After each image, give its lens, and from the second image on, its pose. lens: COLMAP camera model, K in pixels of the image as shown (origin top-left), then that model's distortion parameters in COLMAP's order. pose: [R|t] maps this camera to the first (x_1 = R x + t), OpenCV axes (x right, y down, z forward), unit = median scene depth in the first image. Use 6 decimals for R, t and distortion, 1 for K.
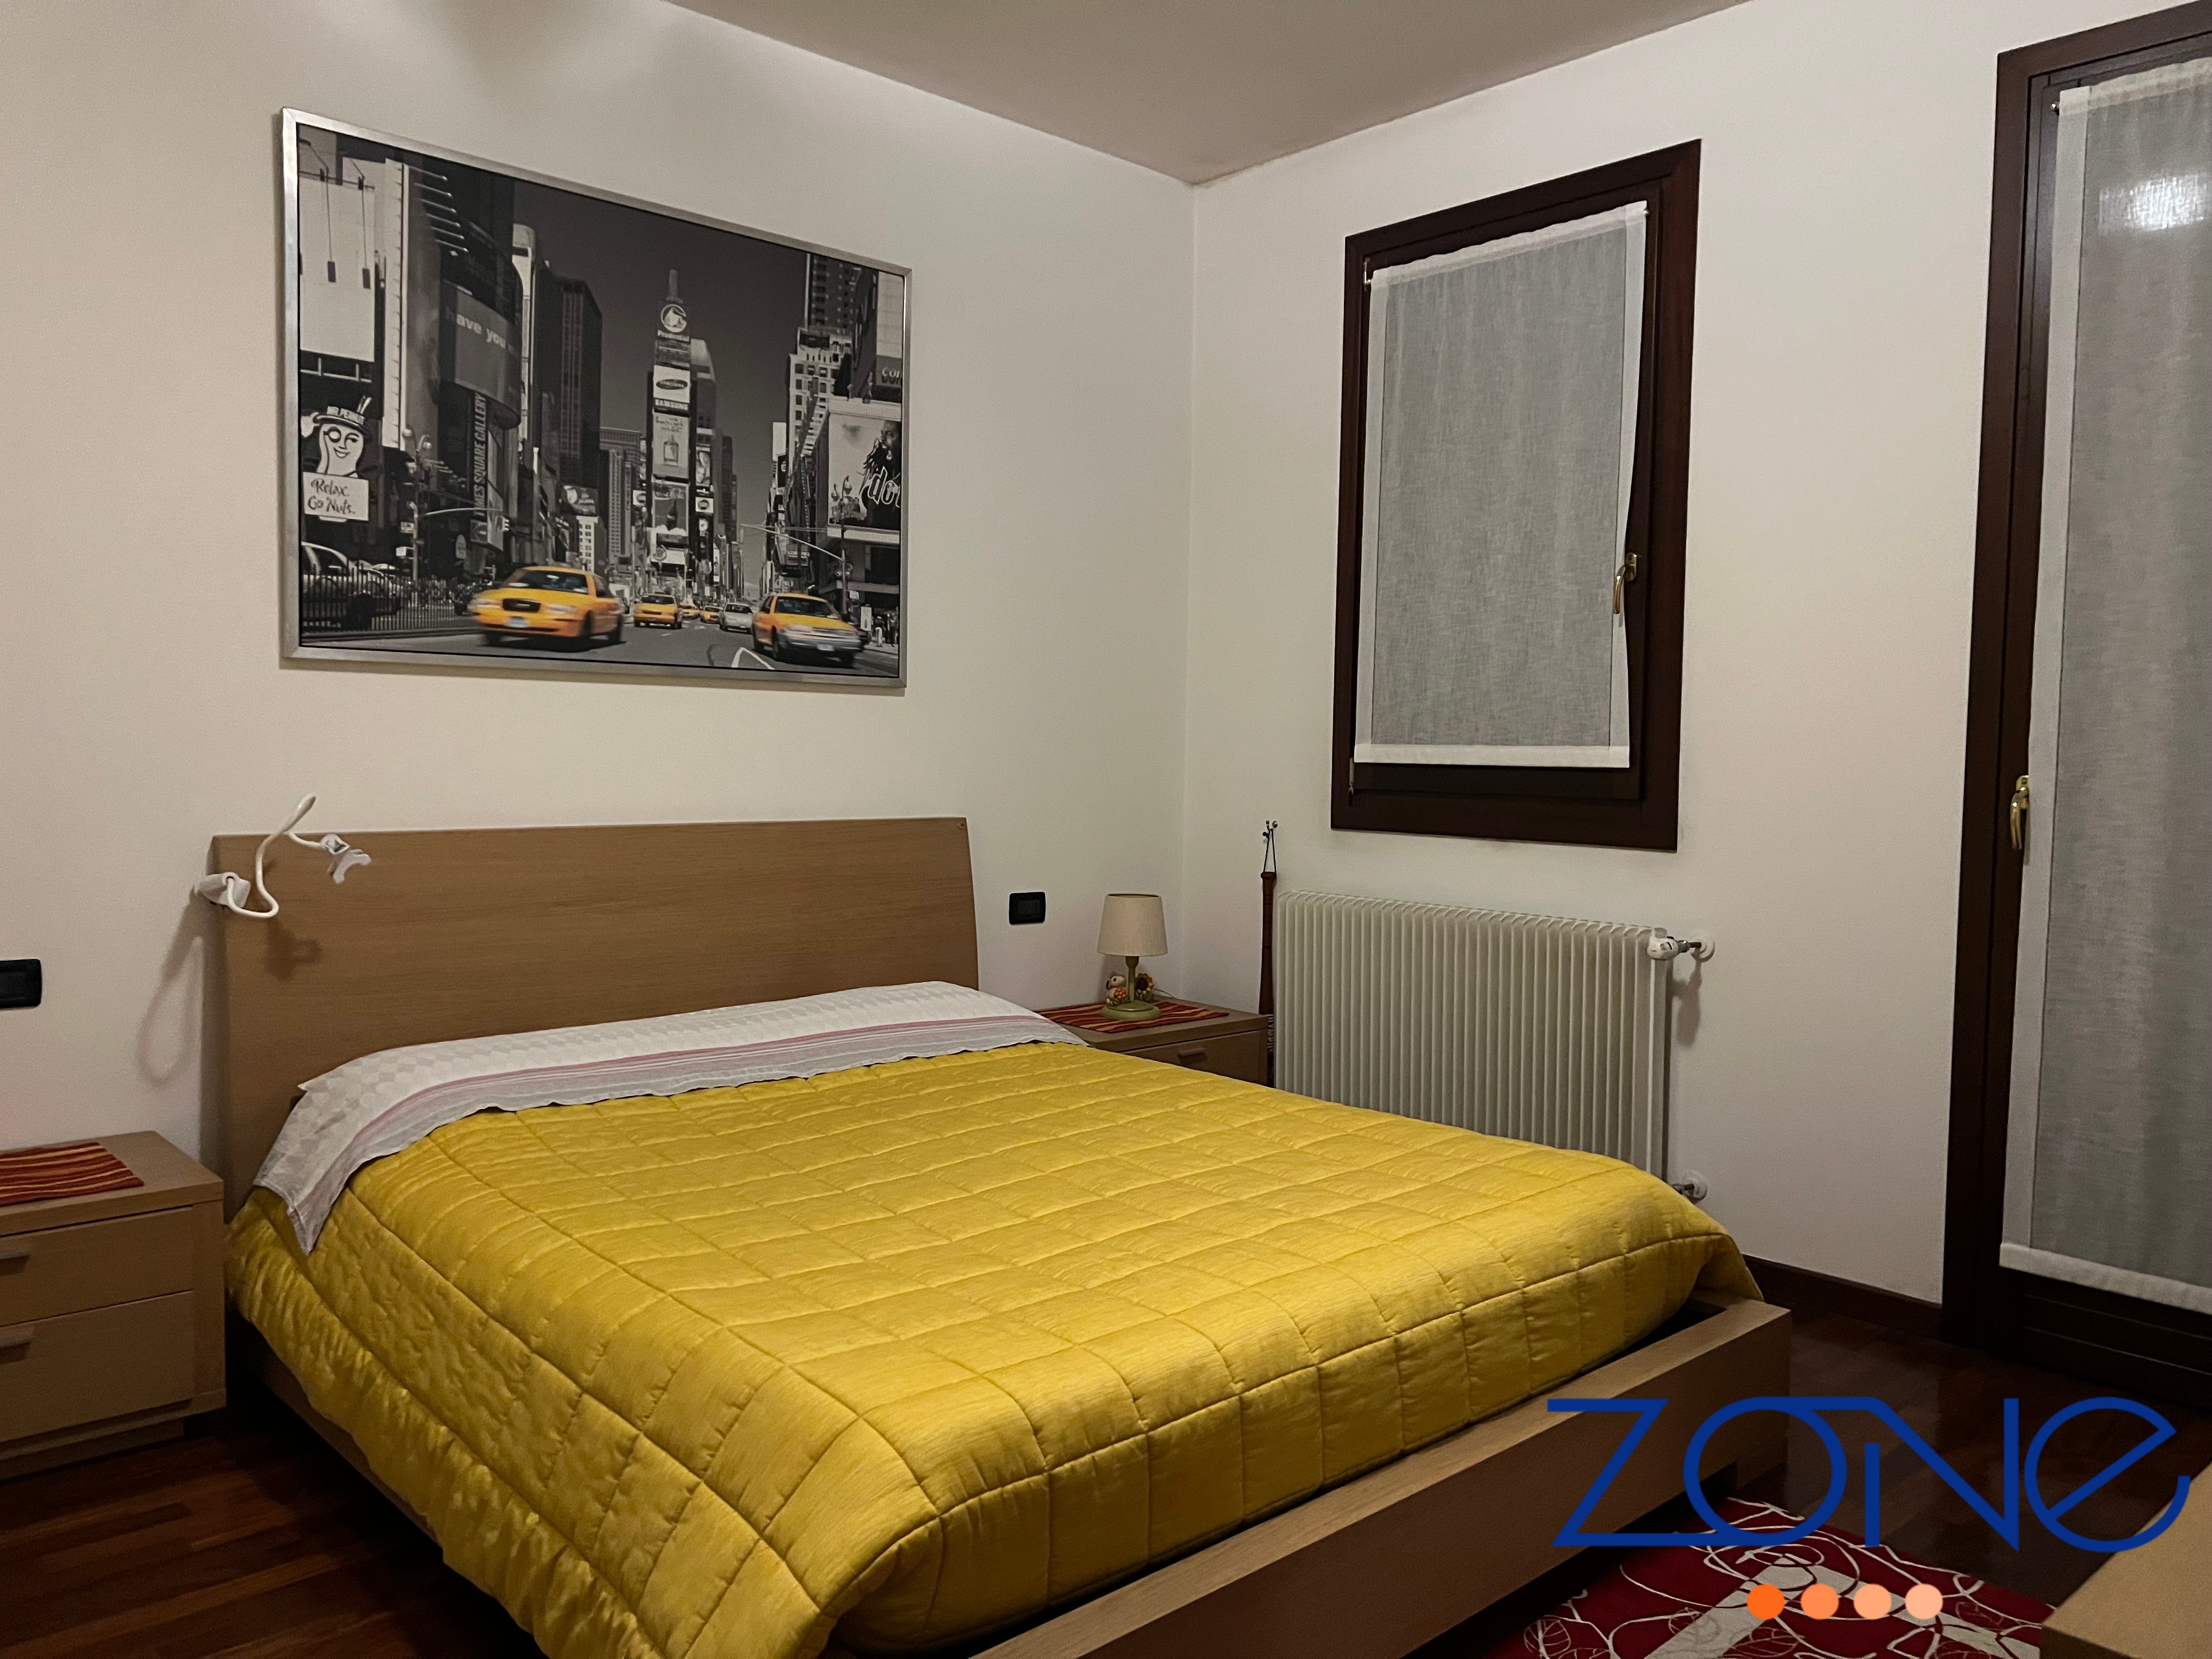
lens RADIAL K [[1661.2, 0, 1118.0], [0, 1661.2, 825.8], [0, 0, 1]] dist [0.010418, -0.006047]
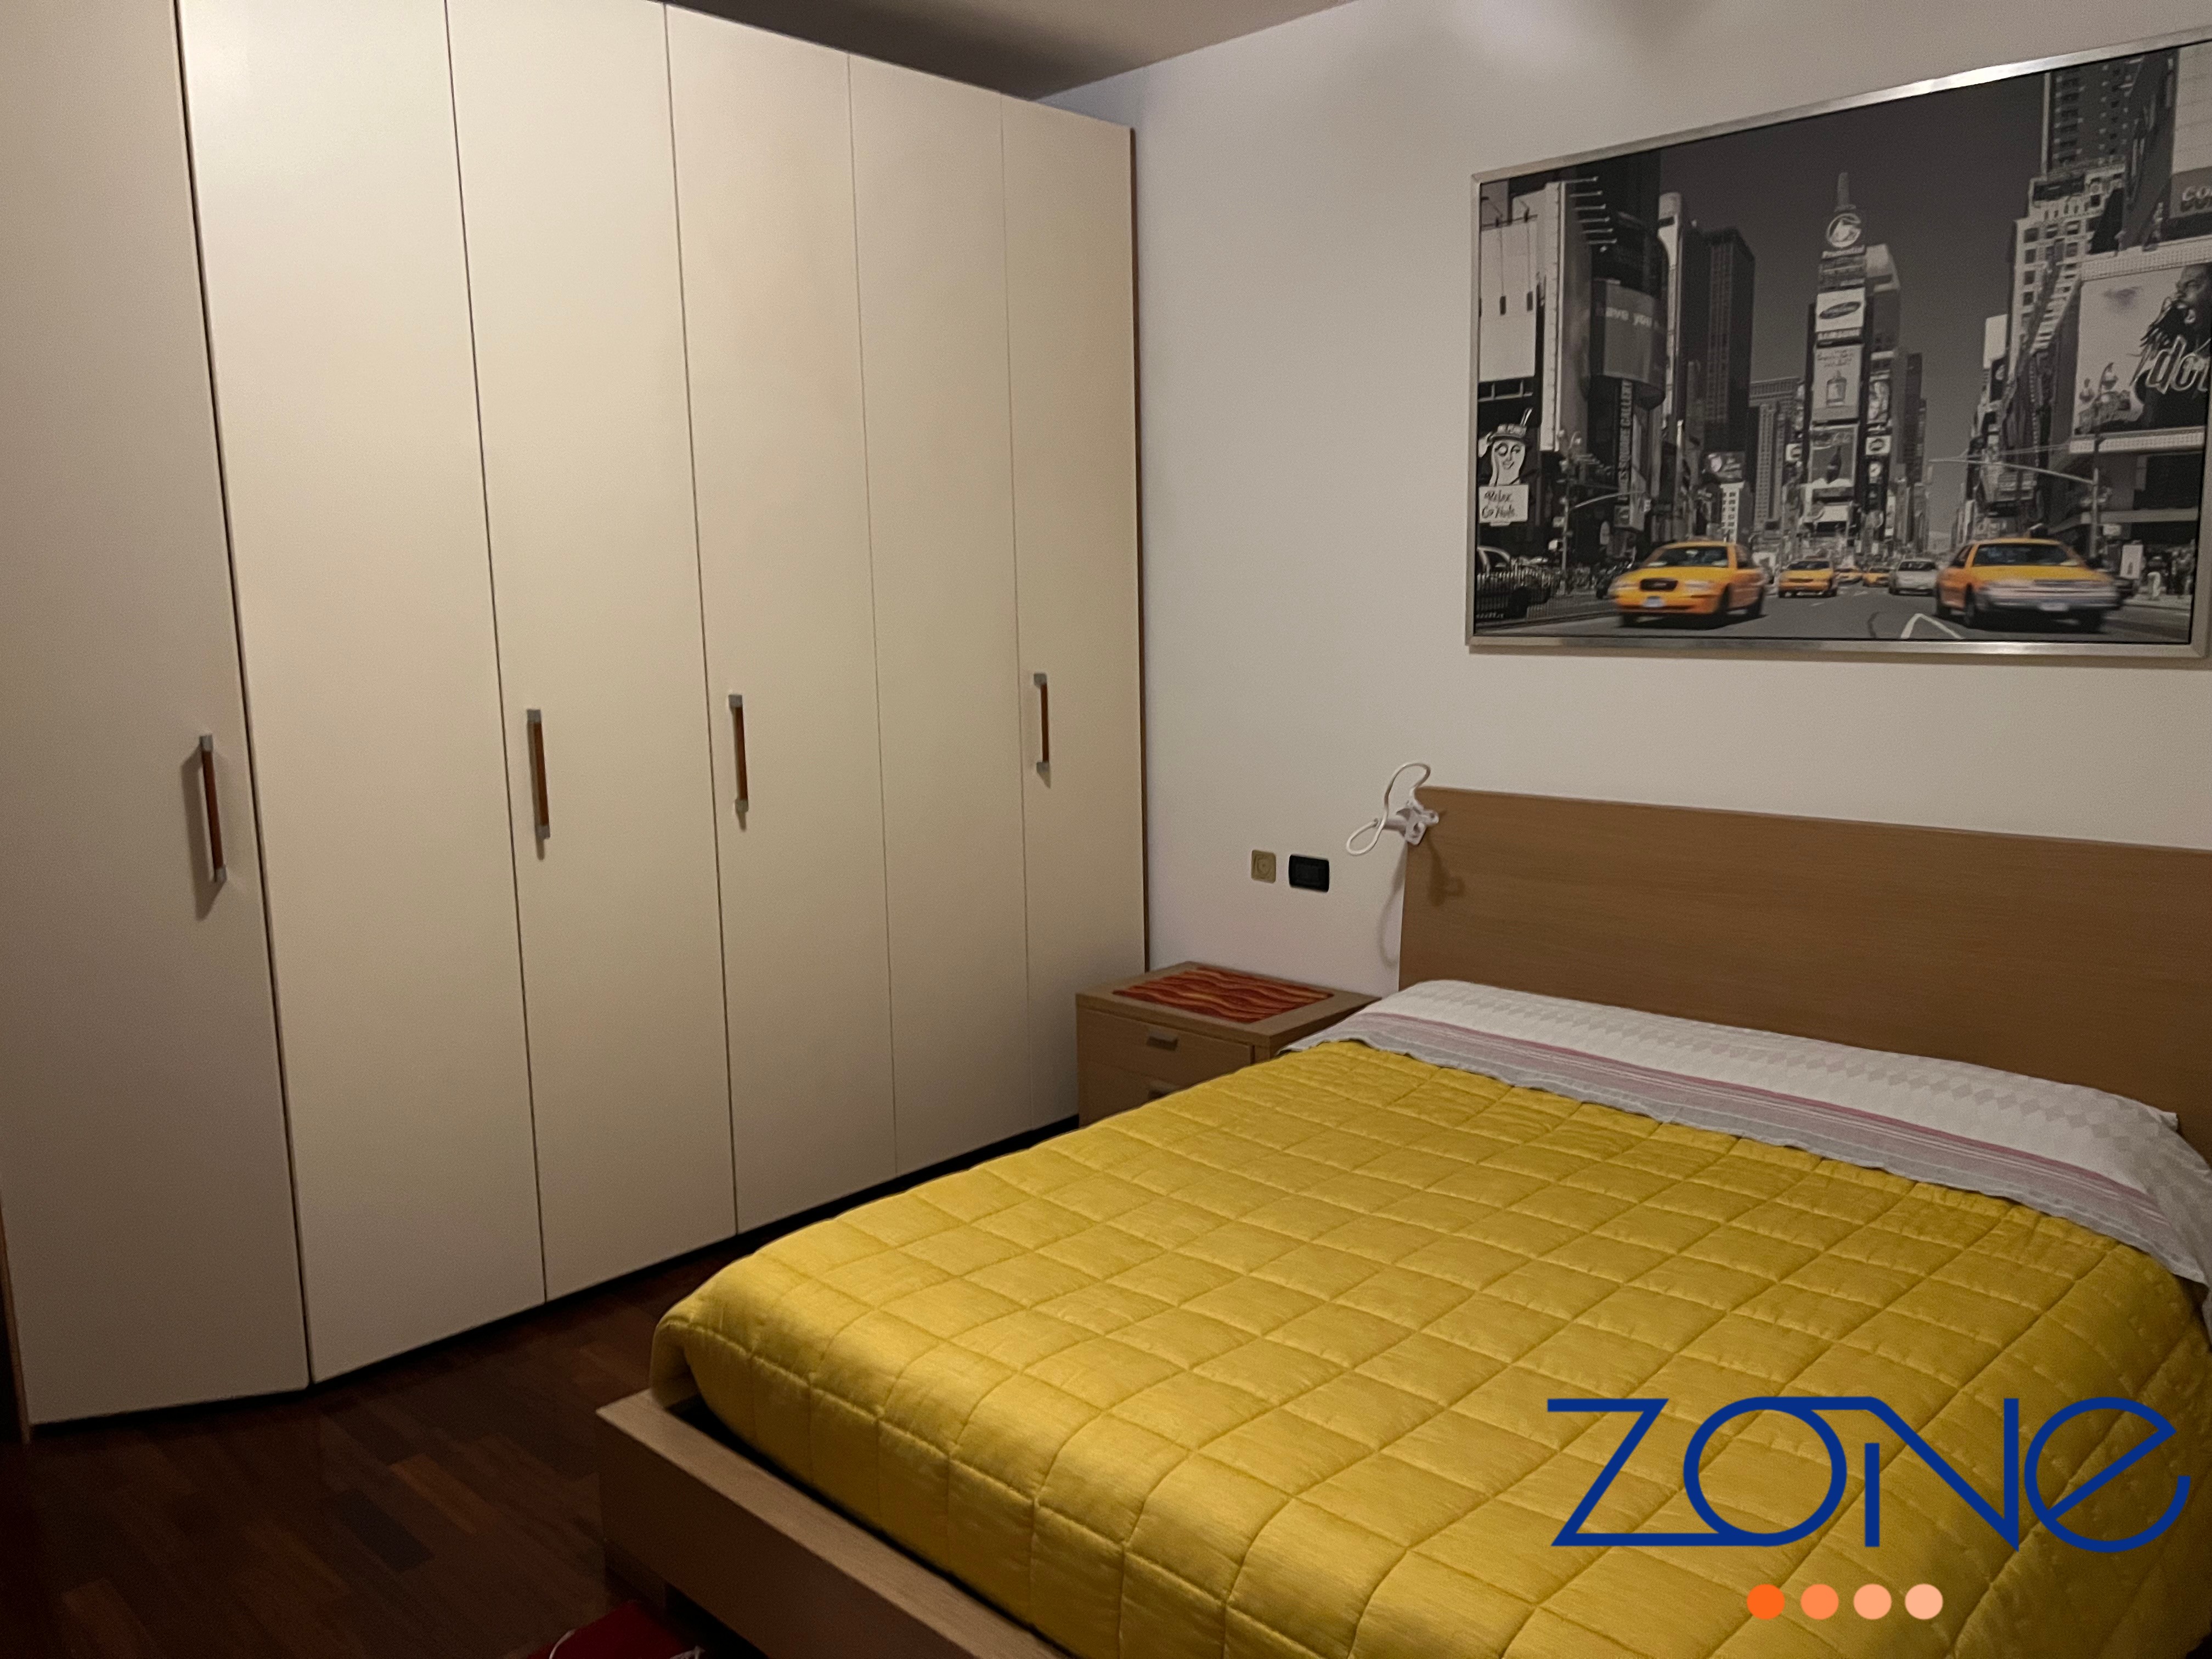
lens RADIAL K [[1661.2, 0, 1118.0], [0, 1661.2, 825.8], [0, 0, 1]] dist [0.010418, -0.006047]
pose [[0.068109, 0.119423, -0.990505, 0.588185], [-0.035231, 0.992479, 0.117238, -0.089059], [0.997056, 0.026912, 0.071804, 0.574097]]
